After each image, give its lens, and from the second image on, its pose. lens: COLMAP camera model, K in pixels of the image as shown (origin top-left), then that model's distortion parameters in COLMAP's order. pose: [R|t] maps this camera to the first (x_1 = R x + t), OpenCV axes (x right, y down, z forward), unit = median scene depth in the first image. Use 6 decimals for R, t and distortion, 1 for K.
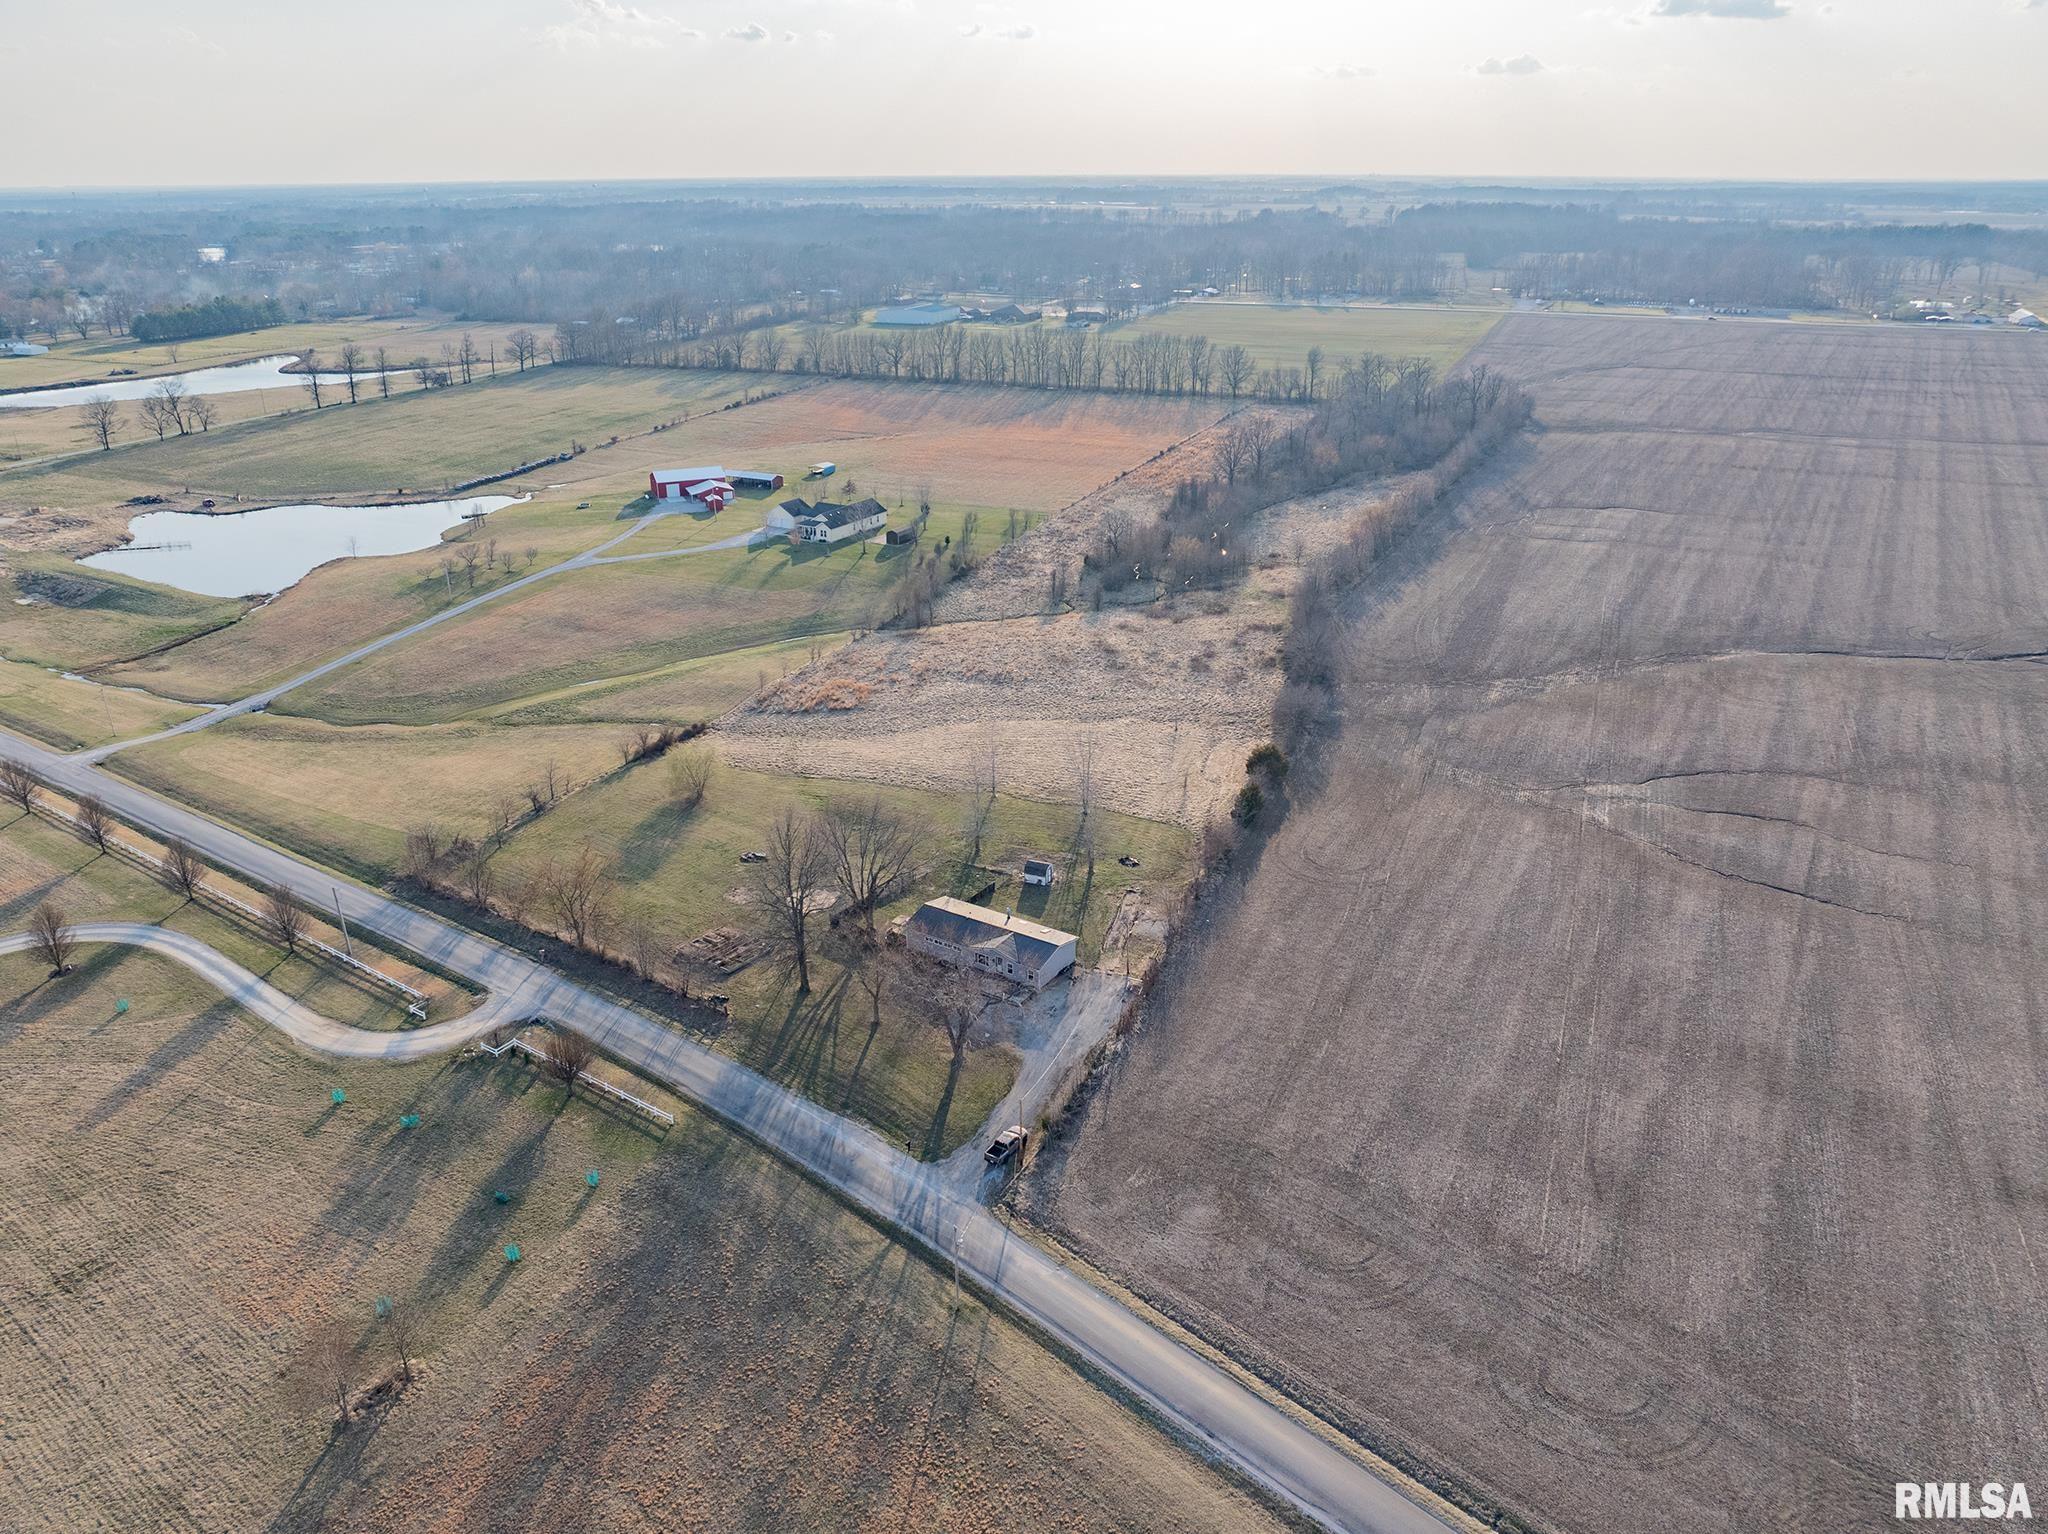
lens RADIAL K [[1441.4, 0, 1039.3], [0, 1441.4, 771.5], [0, 0, 1]] dist [-0.050996, 0.018962]
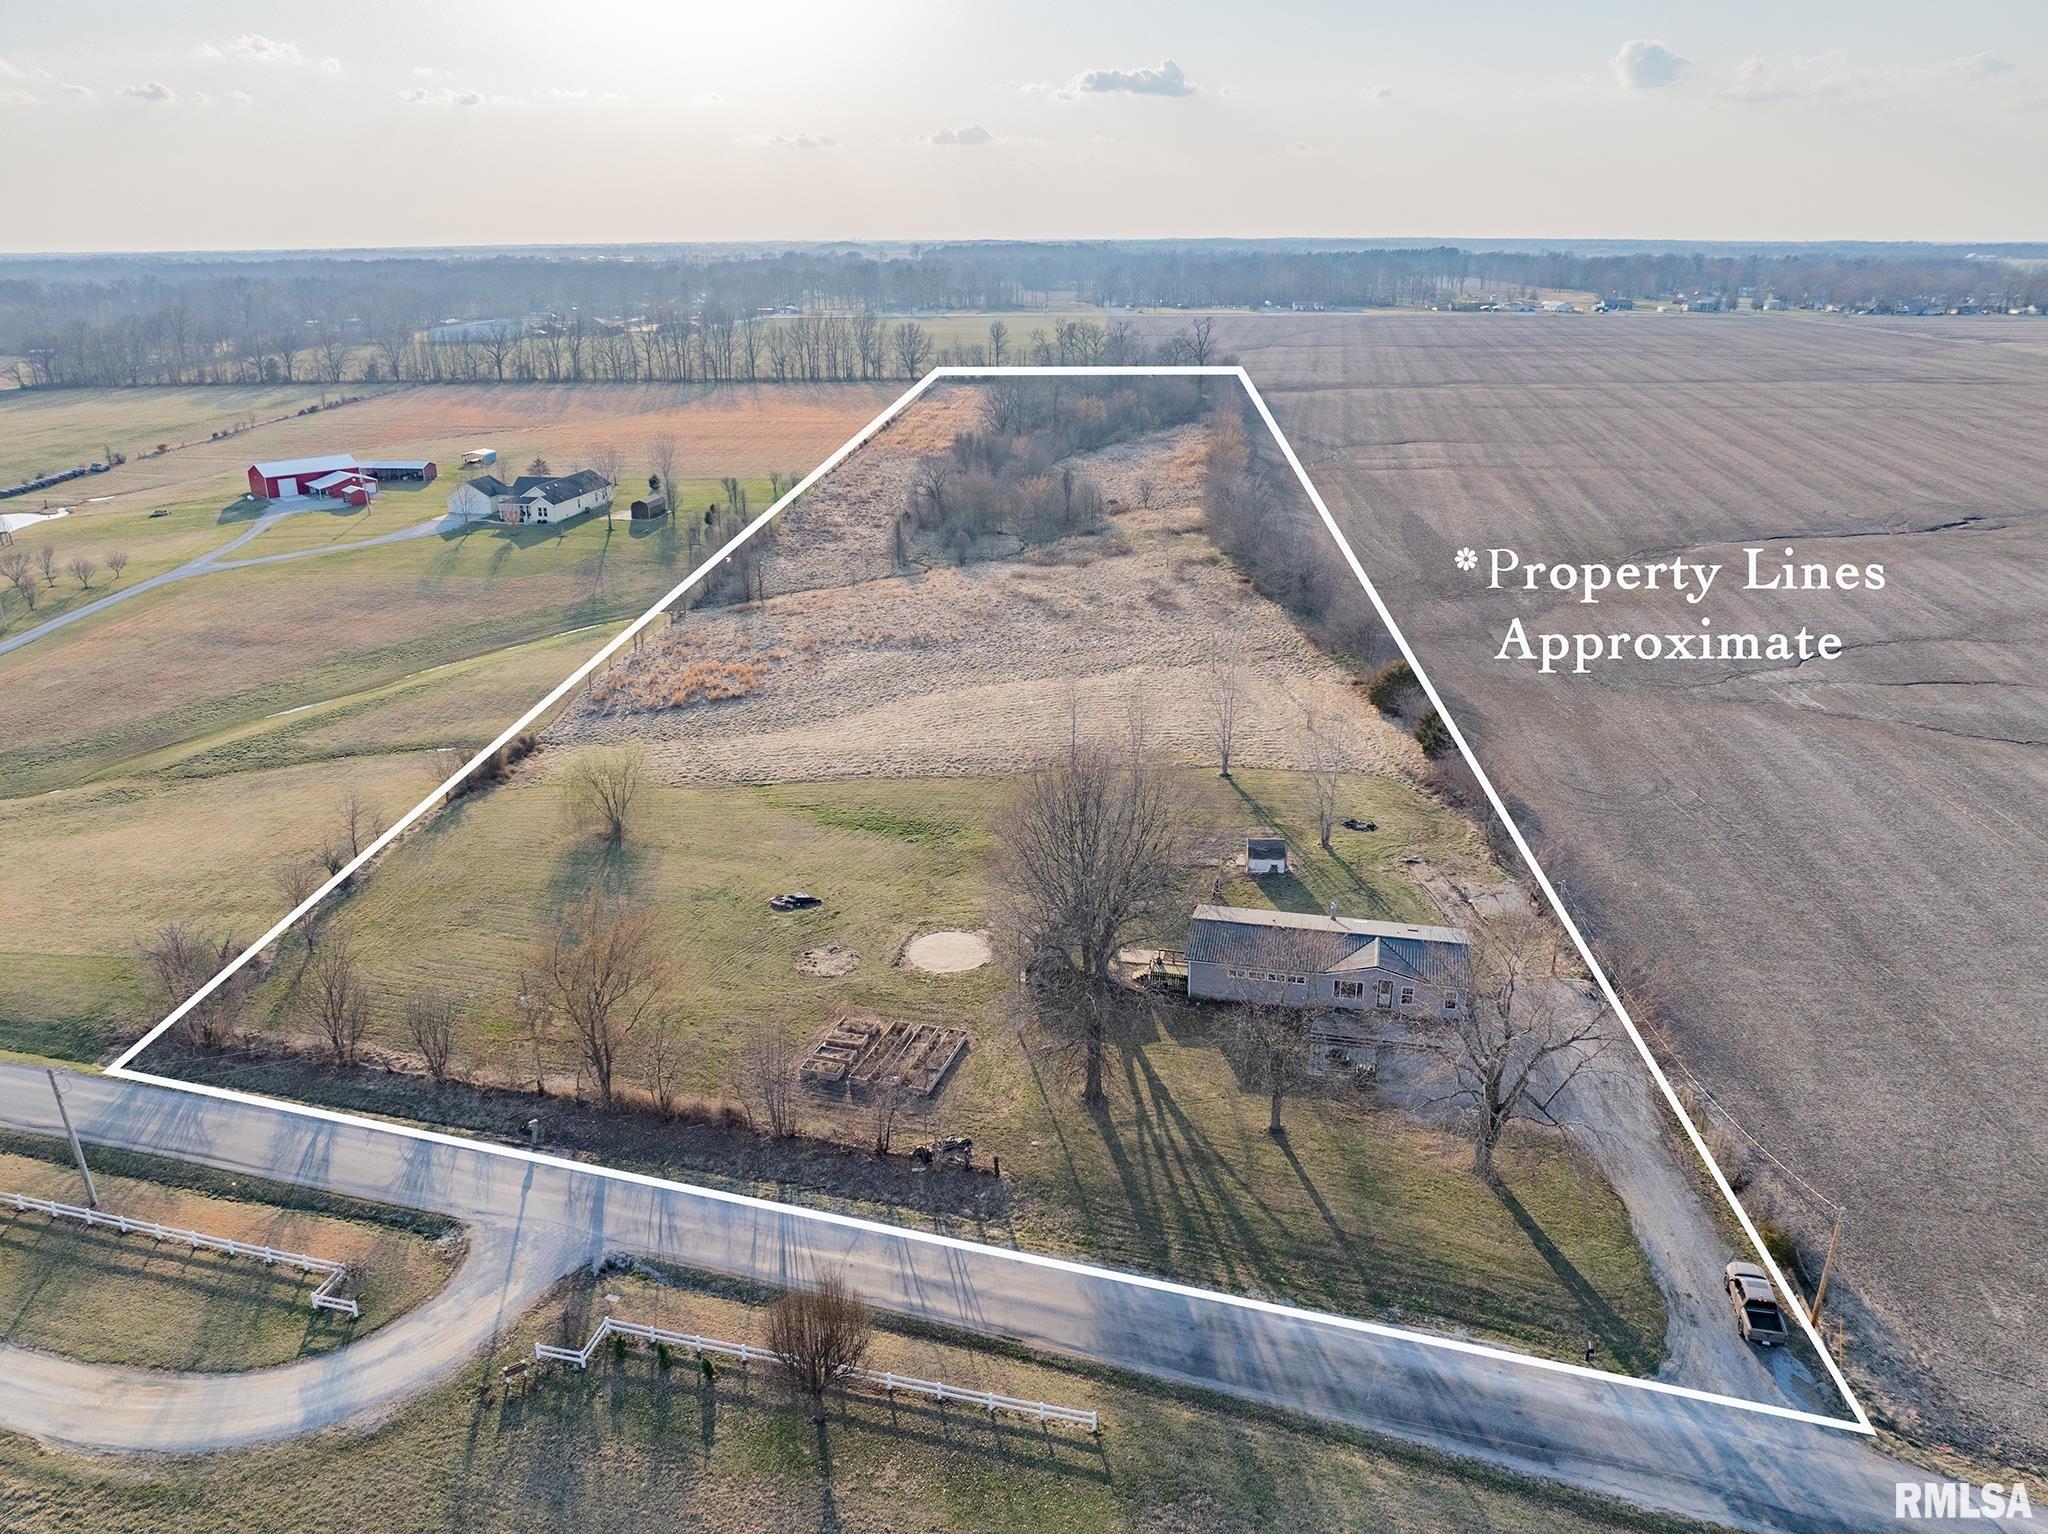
lens RADIAL K [[1441.4, 0, 1004.4], [0, 1441.4, 821.3], [0, 0, 1]] dist [-0.050996, 0.018962]
pose [[0.948062, -0.127452, 0.291436, -0.176768], [0.132467, 0.991184, 0.002544, 0.023543], [-0.289191, 0.036193, 0.956587, 0.260303]]
